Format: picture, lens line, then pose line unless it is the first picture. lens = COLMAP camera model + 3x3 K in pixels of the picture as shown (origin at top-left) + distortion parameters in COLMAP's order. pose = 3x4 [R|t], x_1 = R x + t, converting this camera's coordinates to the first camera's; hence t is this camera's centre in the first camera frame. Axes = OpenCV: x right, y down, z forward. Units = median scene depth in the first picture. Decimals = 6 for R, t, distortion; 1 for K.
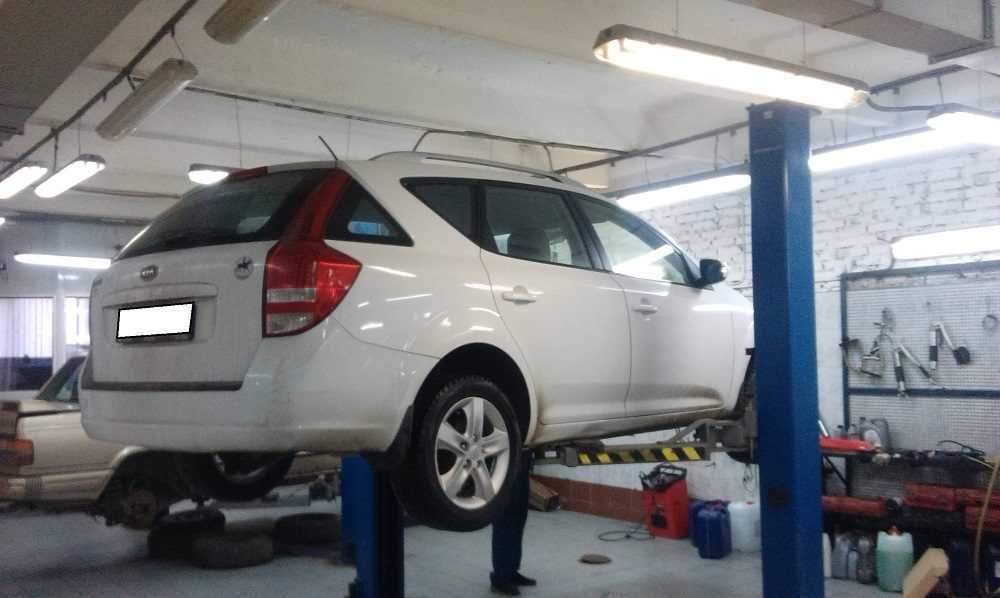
lens RADIAL K [[1047.8, 0, 500.0], [0, 1047.8, 299.0], [0, 0, 1]] dist [0.150471, -0.420309]
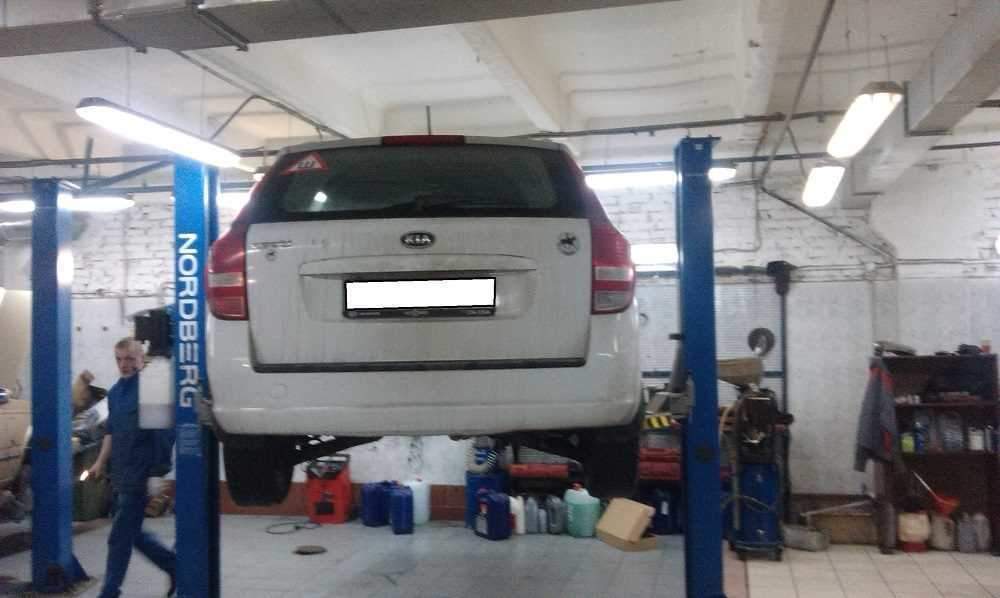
lens RADIAL K [[1047.8, 0, 500.0], [0, 1047.8, 299.0], [0, 0, 1]] dist [0.150471, -0.420309]
pose [[0.725636, 0.034233, 0.687226, -0.611224], [-0.033995, 0.999326, -0.013885, 0.024154], [-0.687238, -0.013287, 0.726311, 0.209595]]
